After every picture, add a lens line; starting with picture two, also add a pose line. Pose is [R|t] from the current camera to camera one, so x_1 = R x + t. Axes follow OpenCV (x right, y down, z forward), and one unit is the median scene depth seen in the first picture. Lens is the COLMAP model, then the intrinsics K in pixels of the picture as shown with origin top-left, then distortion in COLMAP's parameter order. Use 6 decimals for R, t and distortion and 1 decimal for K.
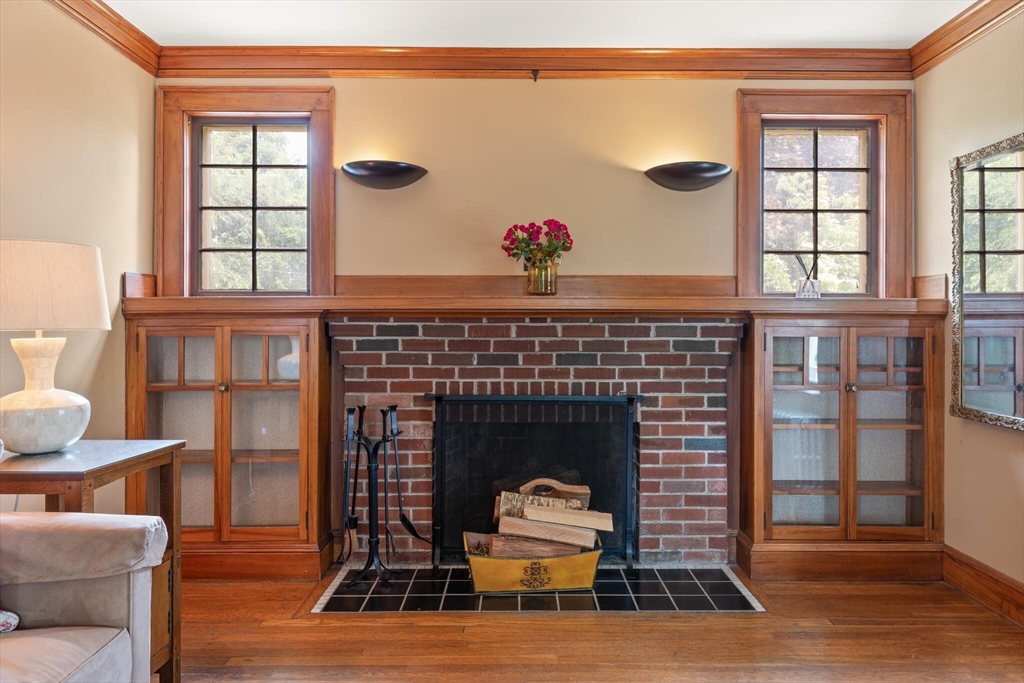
lens RADIAL K [[661.1, 0, 530.2], [0, 661.1, 320.2], [0, 0, 1]] dist [-0.000701, 0.000816]
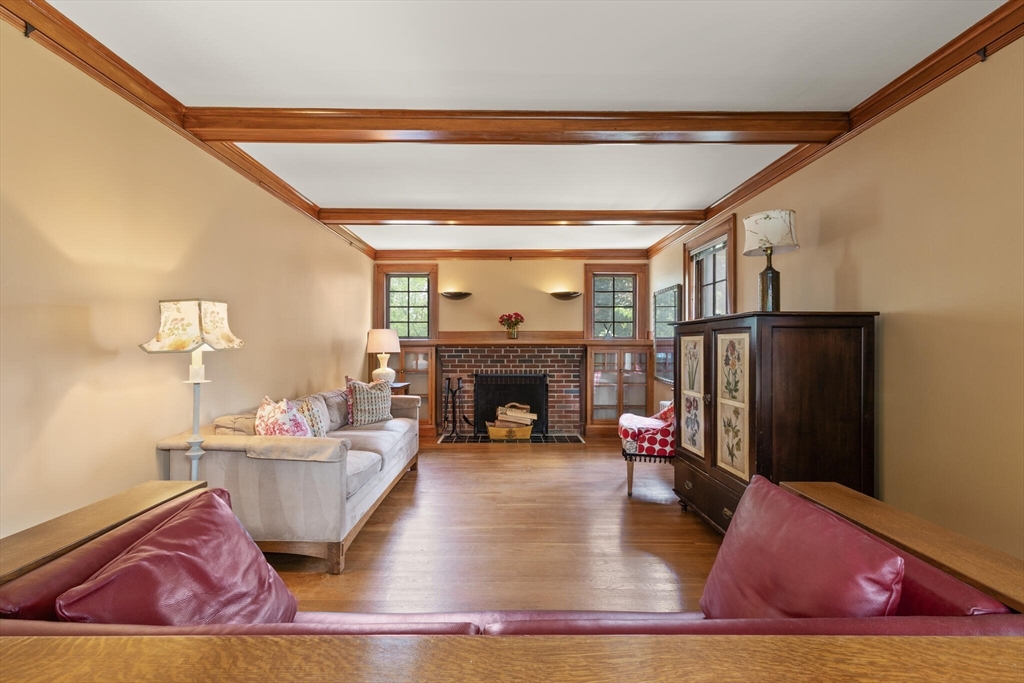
lens RADIAL K [[461.9, 0, 510.6], [0, 461.9, 347.9], [0, 0, 1]] dist [0.003543, -0.000551]
pose [[0.999914, -0.002952, -0.012778, 0.032316], [0.003168, 0.999851, 0.016946, -0.031542], [0.012726, -0.016985, 0.999775, -0.956882]]
